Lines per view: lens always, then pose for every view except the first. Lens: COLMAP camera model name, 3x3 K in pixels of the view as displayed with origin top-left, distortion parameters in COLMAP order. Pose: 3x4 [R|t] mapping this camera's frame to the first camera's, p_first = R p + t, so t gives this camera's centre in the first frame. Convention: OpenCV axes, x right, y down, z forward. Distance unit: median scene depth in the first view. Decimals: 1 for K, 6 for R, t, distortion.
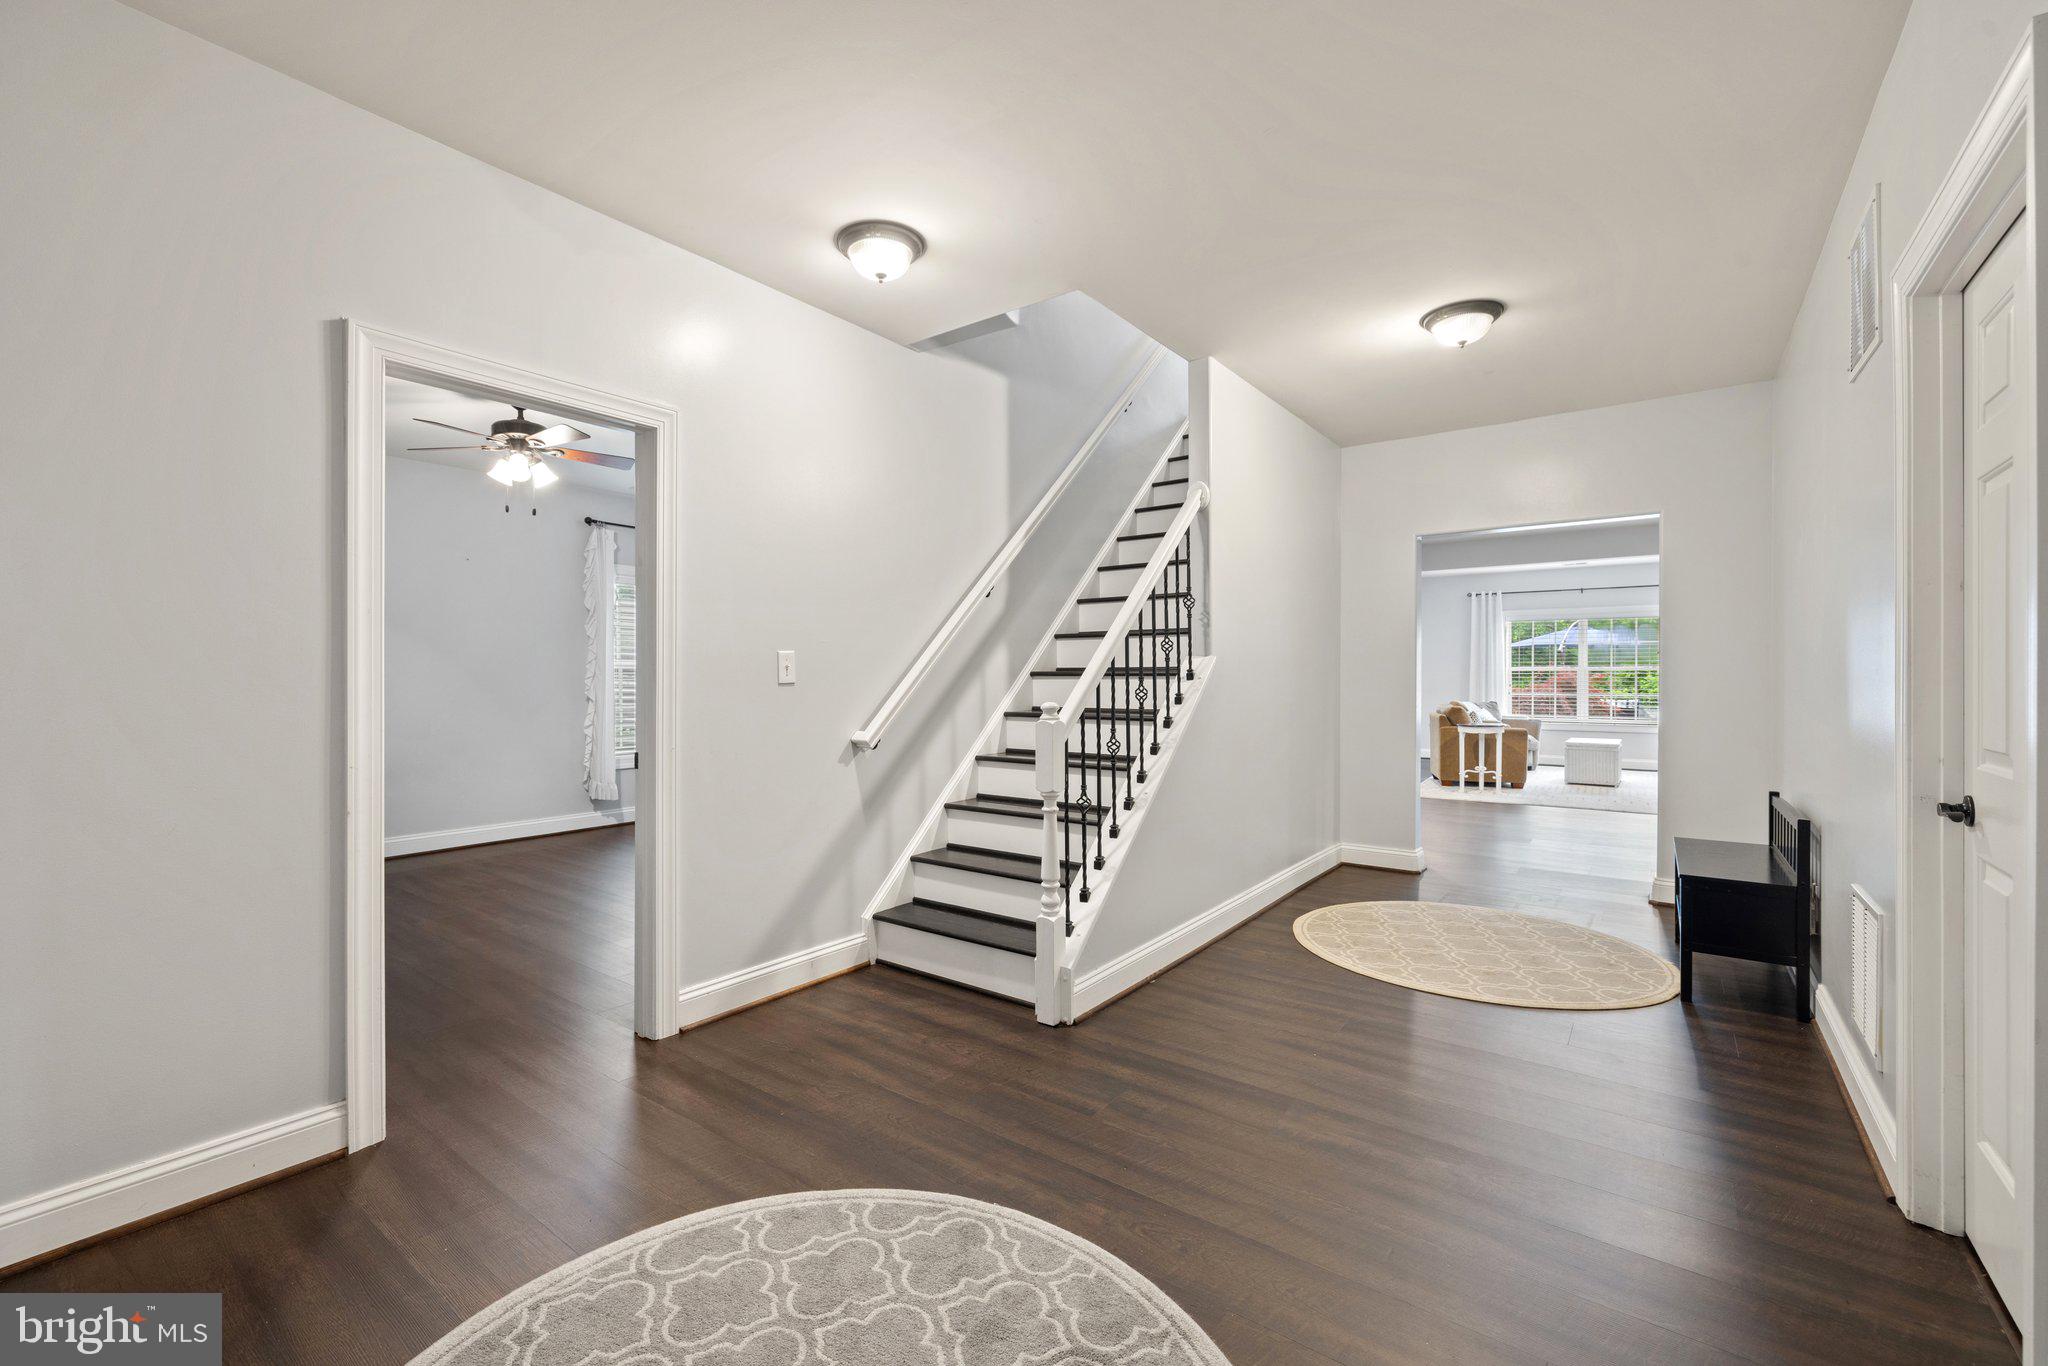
lens RADIAL K [[847.4, 0, 1002.4], [0, 847.4, 676.2], [0, 0, 1]] dist [-0.002007, -0.000415]
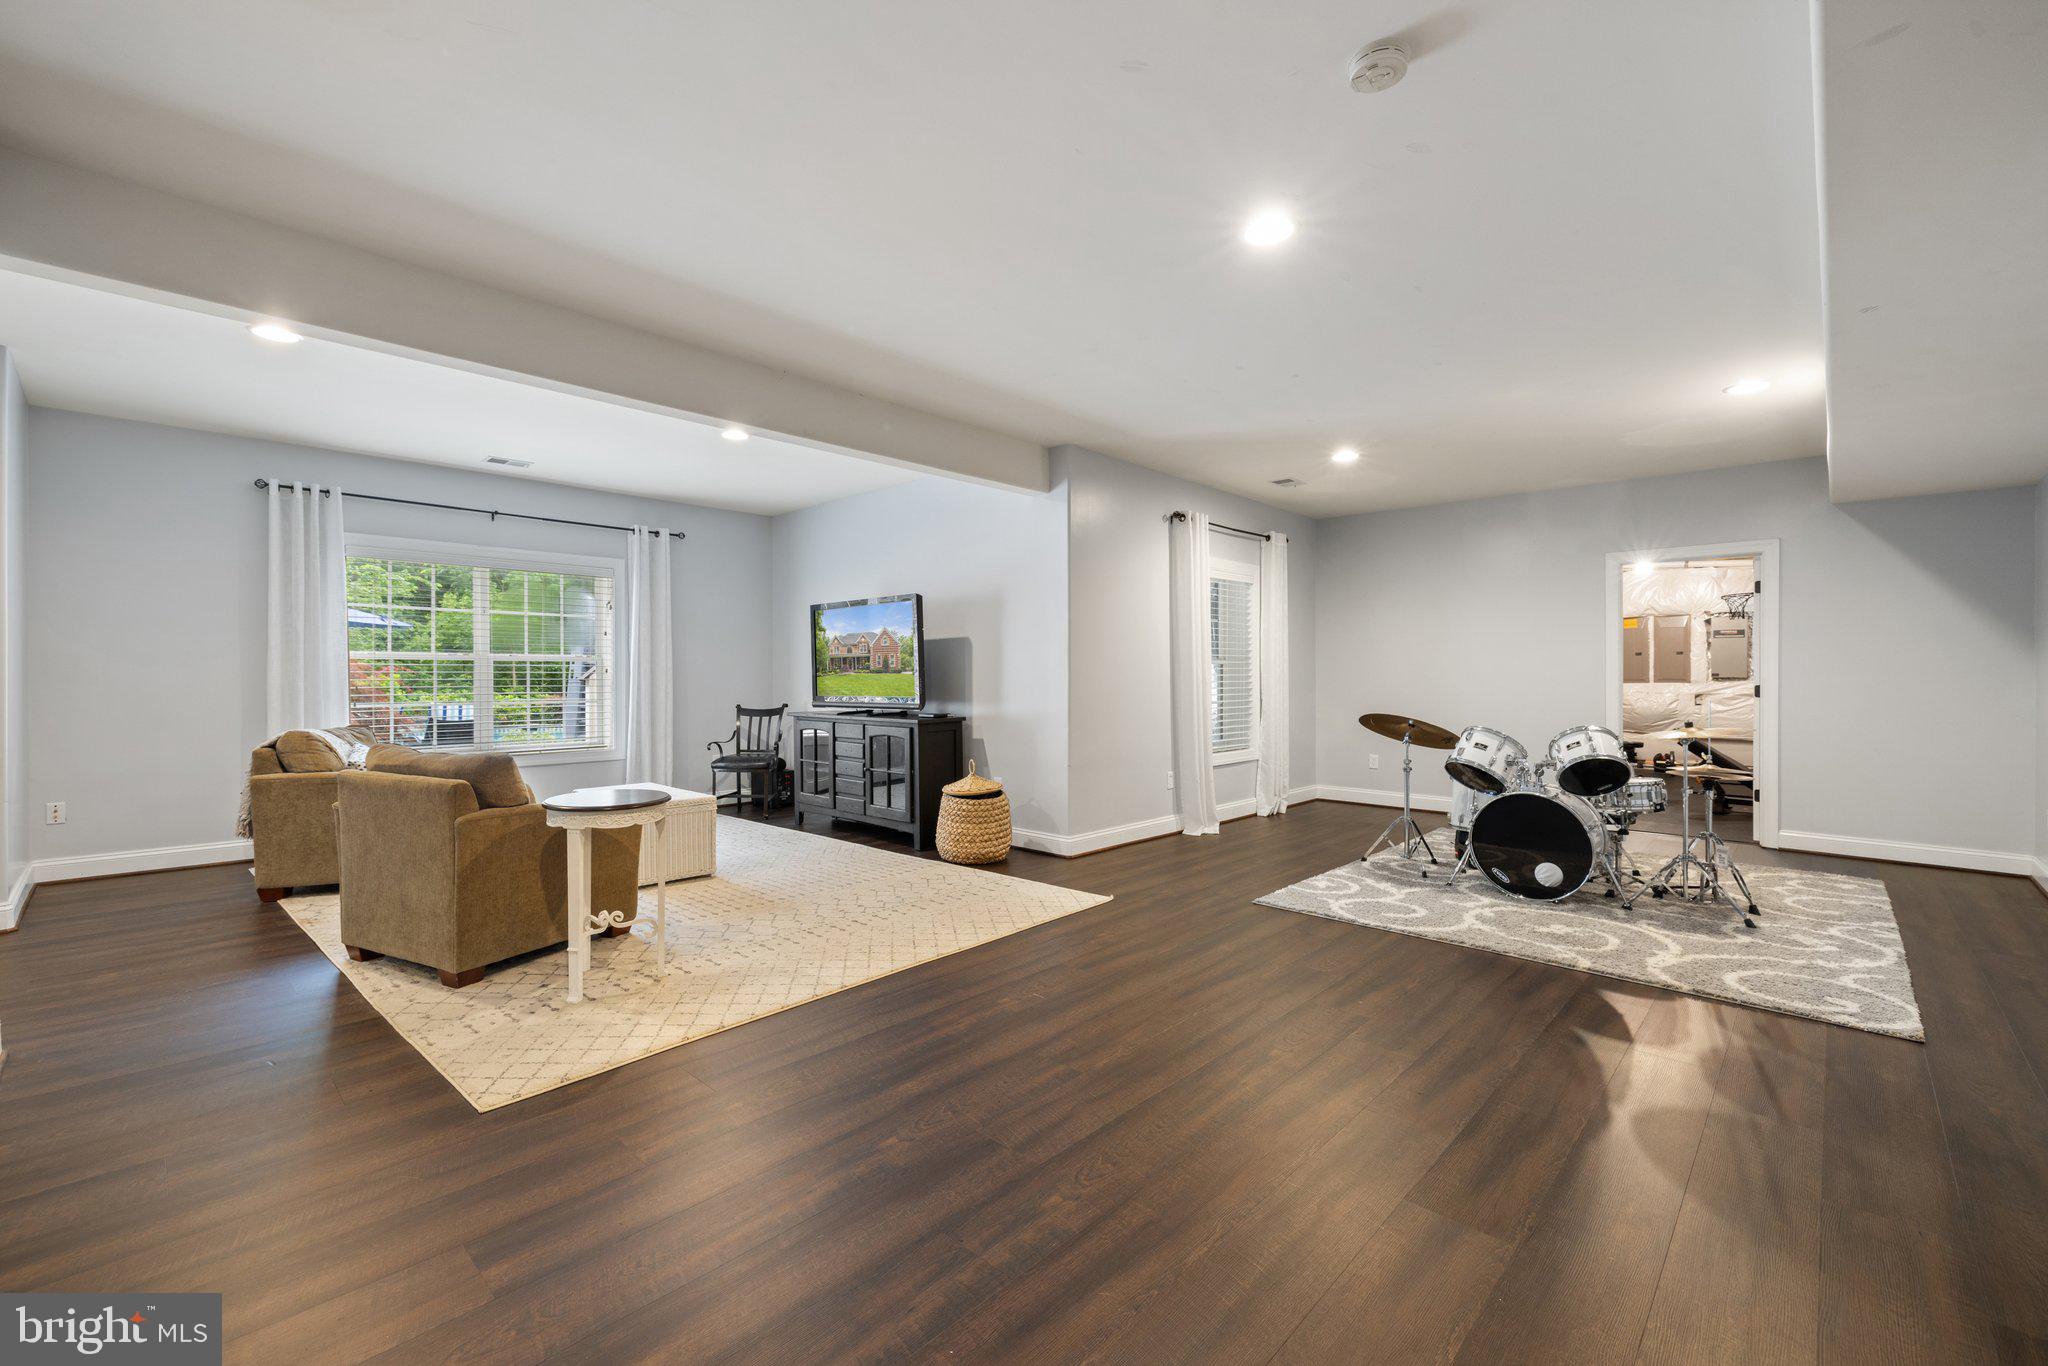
lens RADIAL K [[857.6, 0, 996.9], [0, 857.6, 681.2], [0, 0, 1]] dist [-0.001063, -0.000295]
pose [[0.099894, 0.001785, 0.994996, 0.149985], [-0.019252, 0.999815, 0.000139, 0.000619], [-0.994812, -0.019169, 0.099910, 0.607559]]
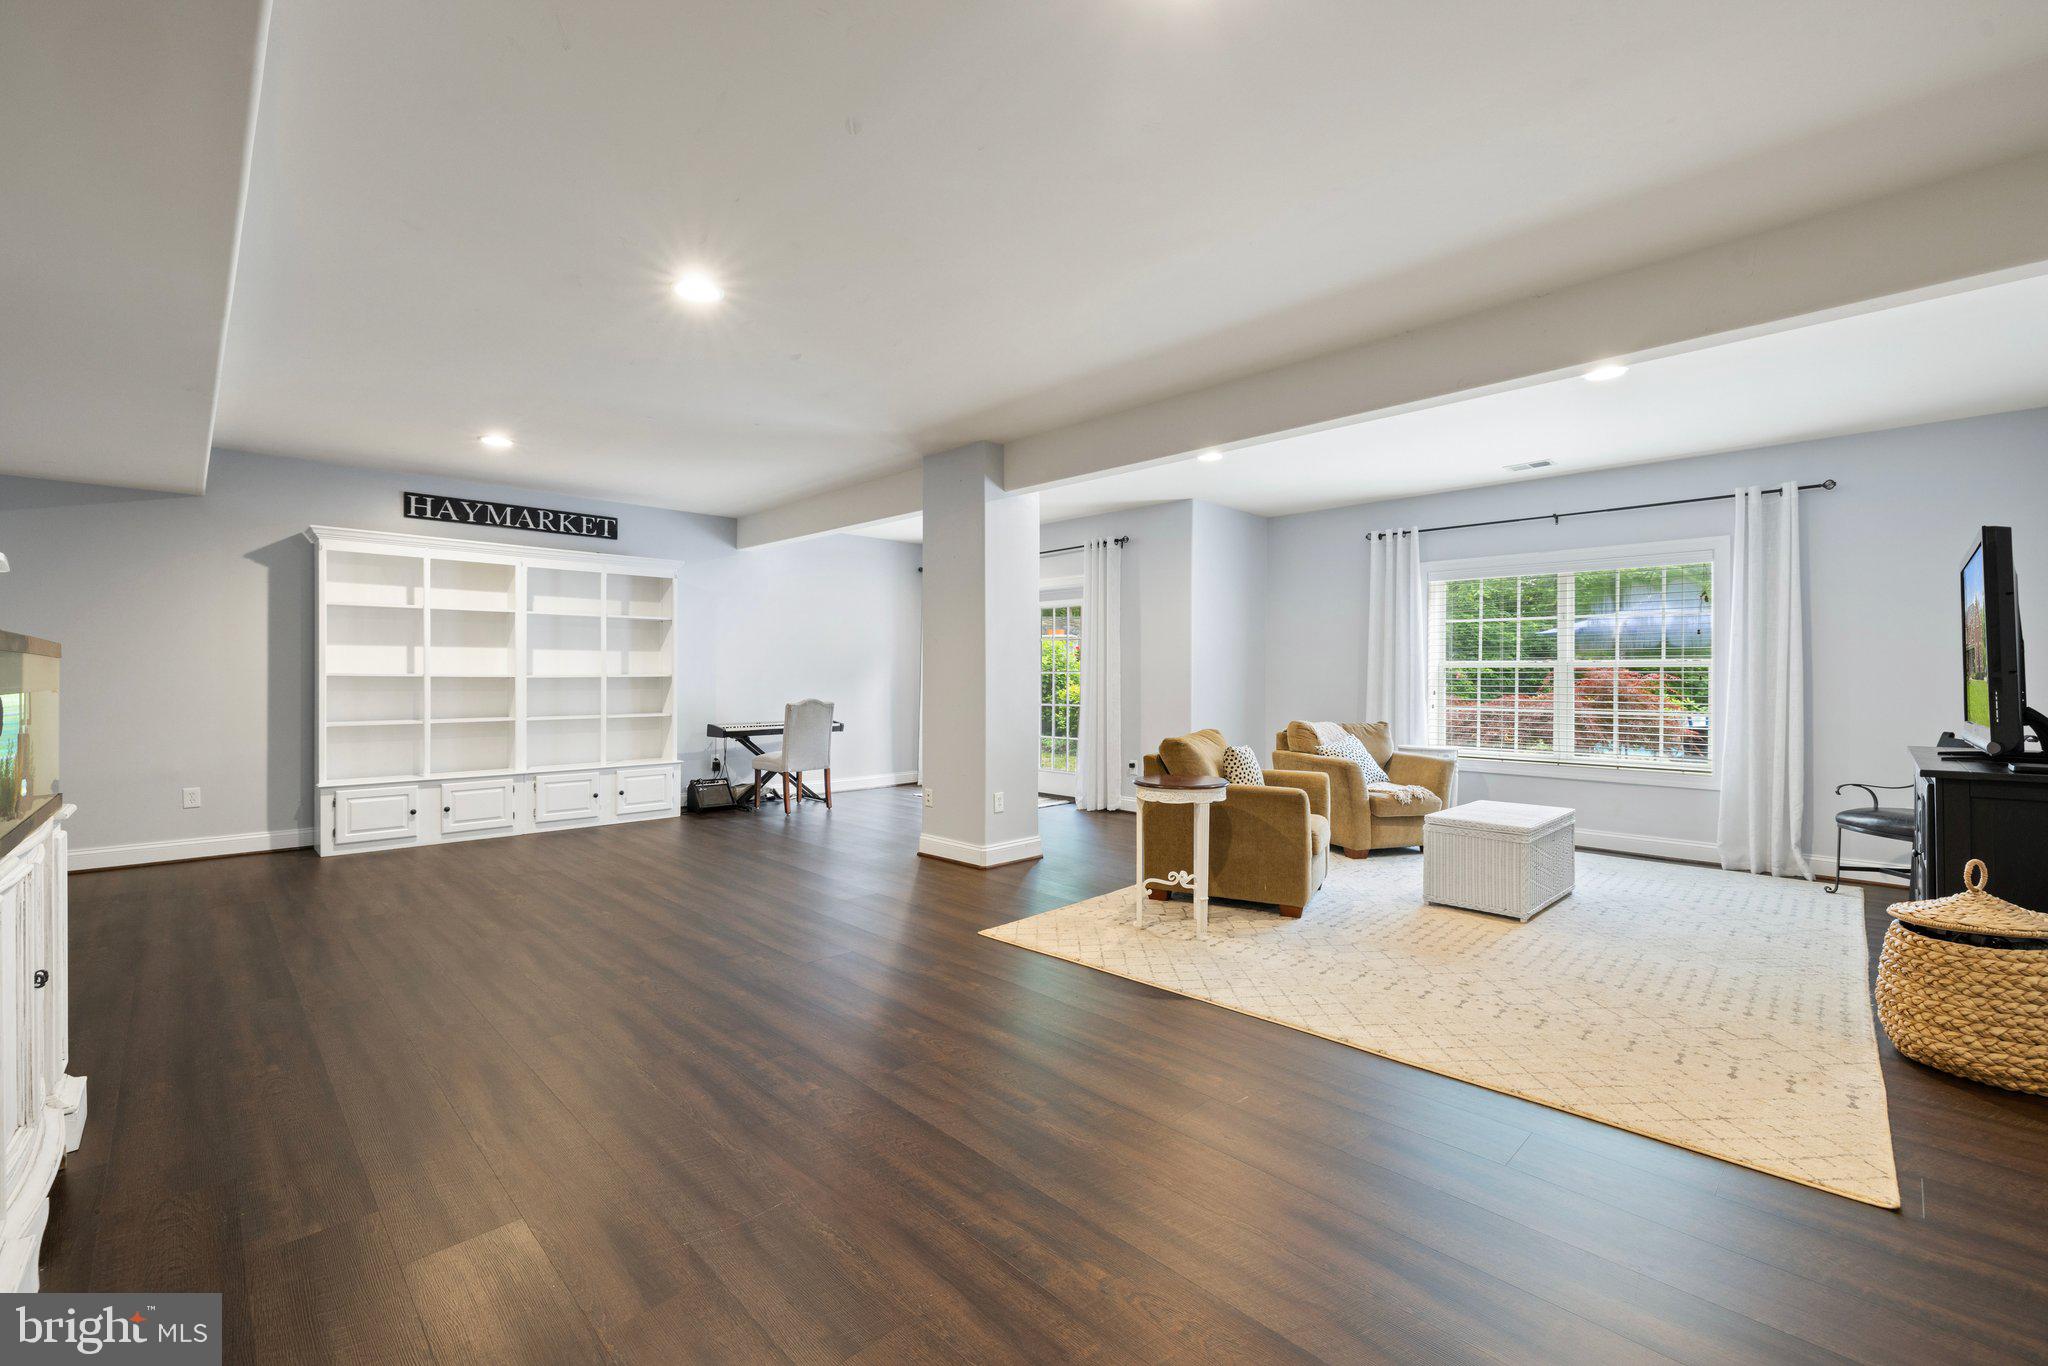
lens RADIAL K [[857.6, 0, 996.9], [0, 857.6, 681.2], [0, 0, 1]] dist [-0.001063, -0.000295]
pose [[0.991215, 0.015400, -0.131359, 0.401730], [-0.012571, 0.999671, 0.022342, -0.005573], [0.131659, -0.020494, 0.991083, 0.396507]]
